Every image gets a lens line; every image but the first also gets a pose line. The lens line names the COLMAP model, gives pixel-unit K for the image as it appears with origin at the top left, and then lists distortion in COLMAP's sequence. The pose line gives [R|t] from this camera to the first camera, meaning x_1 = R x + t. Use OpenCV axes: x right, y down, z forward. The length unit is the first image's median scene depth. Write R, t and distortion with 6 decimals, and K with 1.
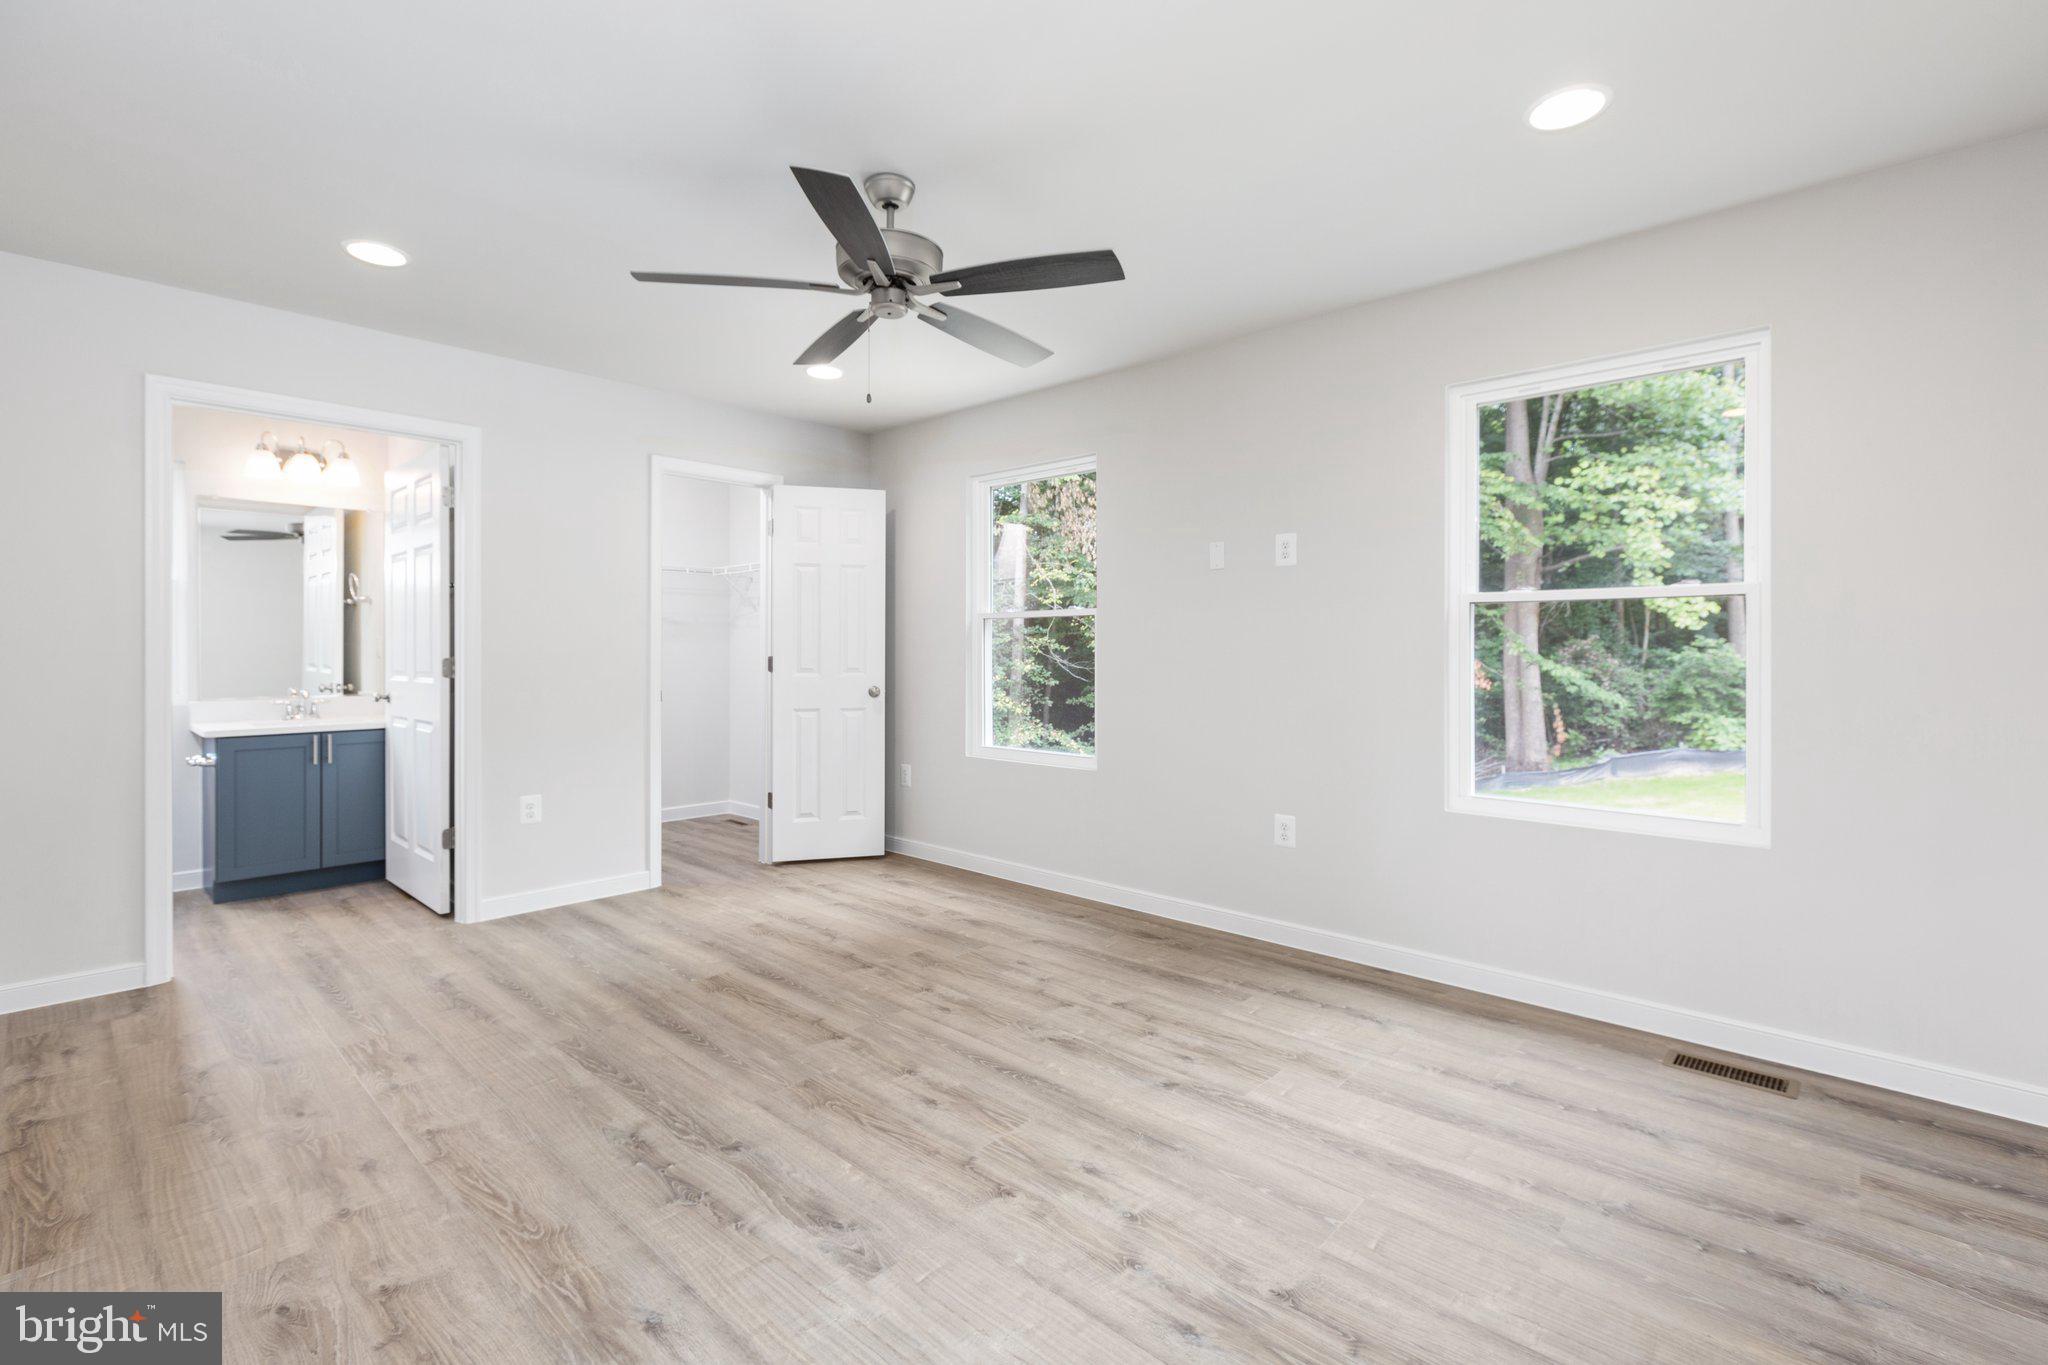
lens RADIAL K [[914.1, 0, 1022.0], [0, 914.1, 663.7], [0, 0, 1]] dist [0.003160, -0.002632]
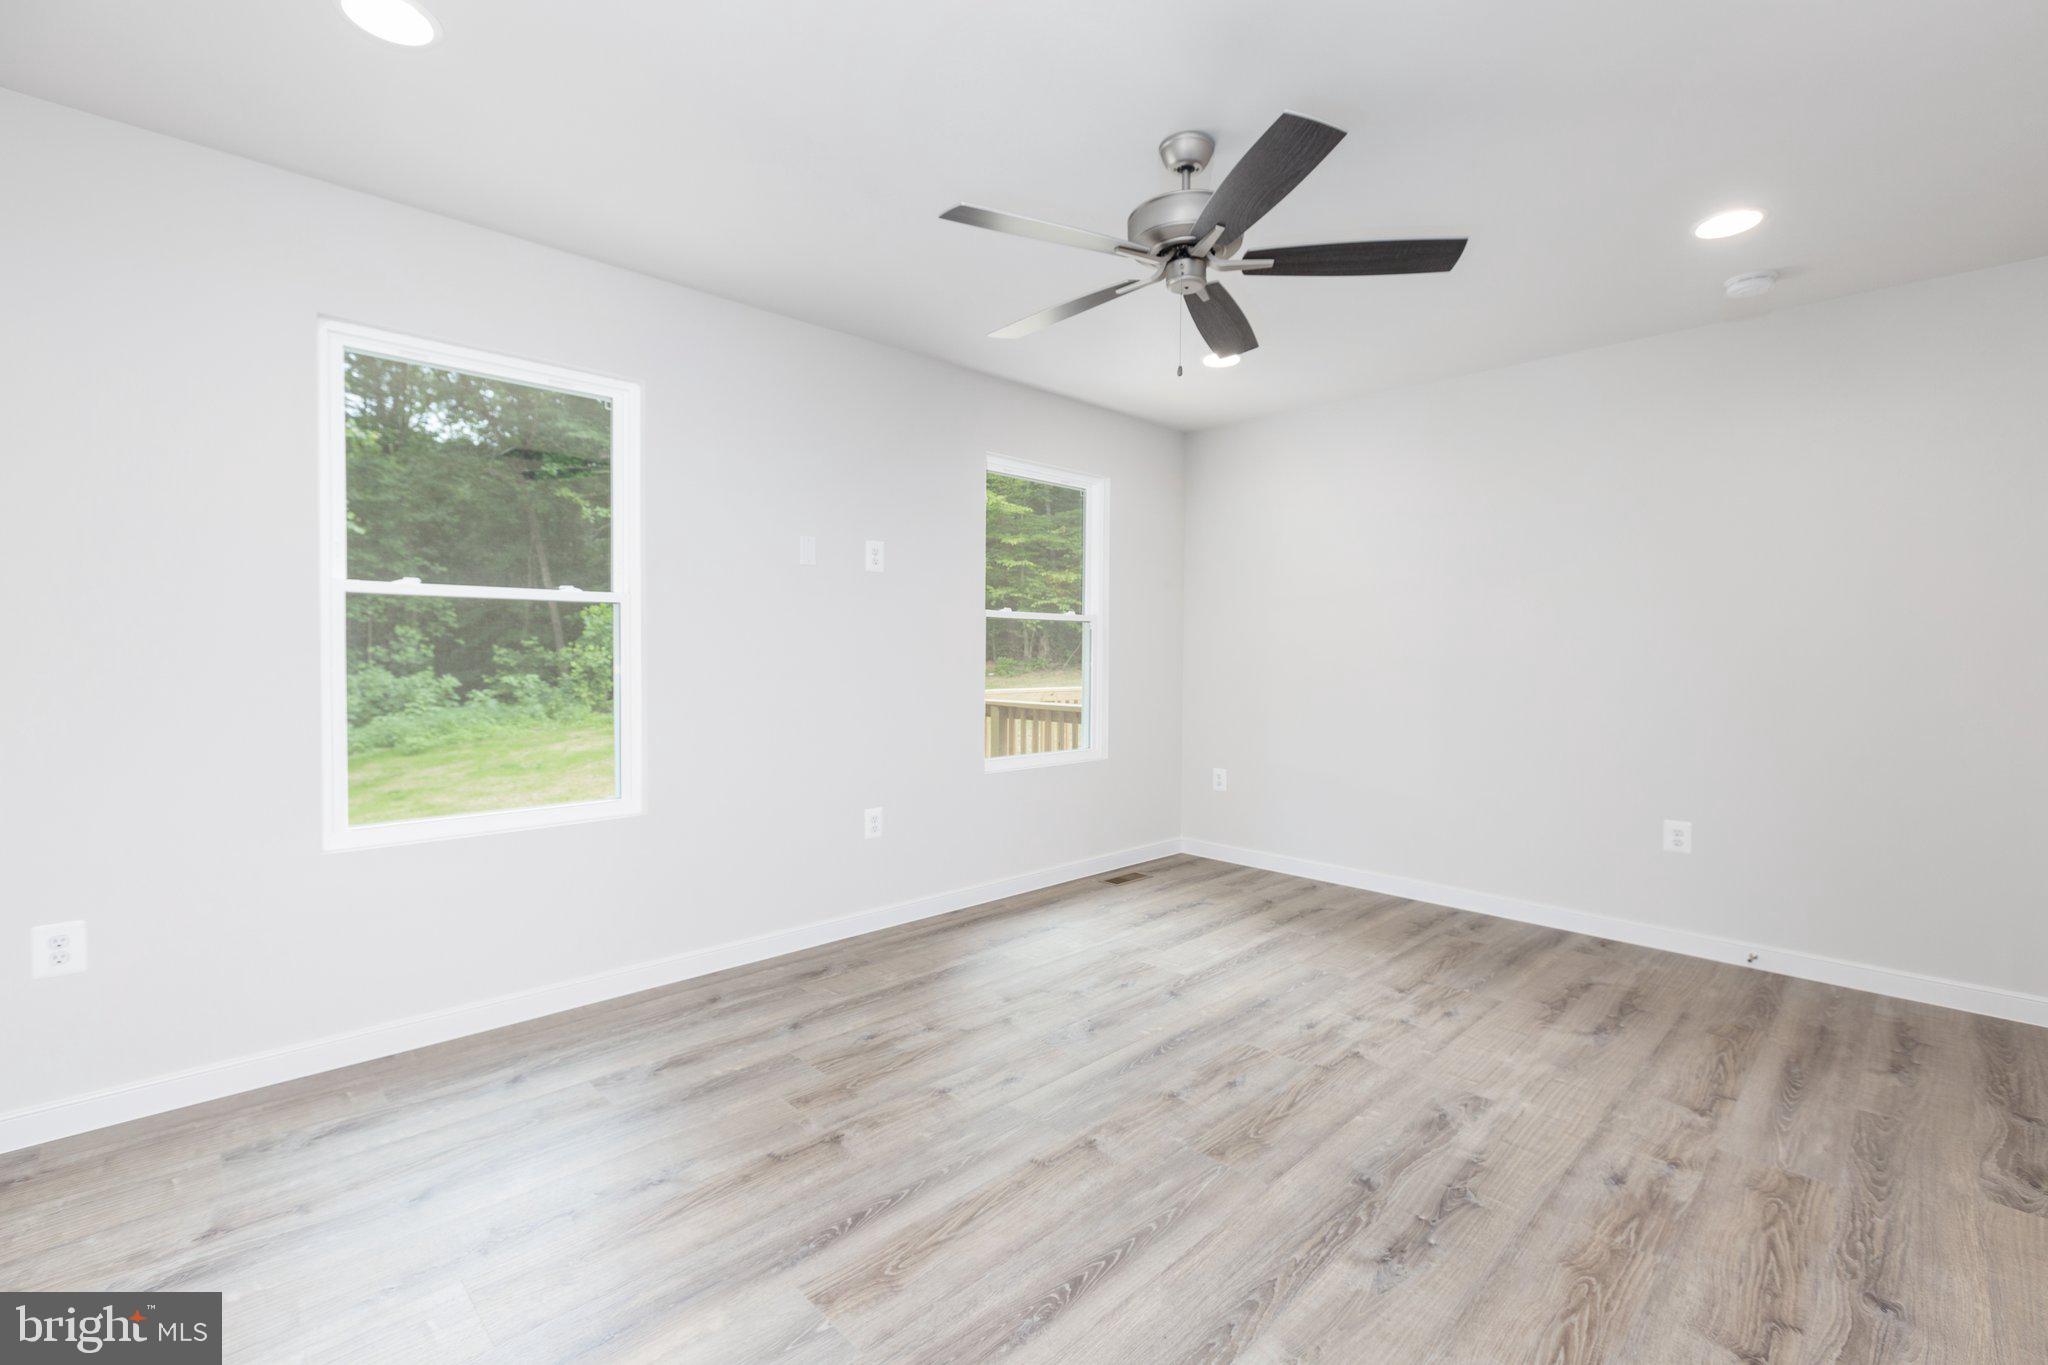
lens RADIAL K [[914.1, 0, 1014.4], [0, 914.1, 675.2], [0, 0, 1]] dist [0.003160, -0.002632]
pose [[0.040289, -0.025126, 0.998872, -1.107228], [0.008105, 0.999659, 0.024819, -0.018646], [-0.999155, 0.007096, 0.040479, 1.160679]]
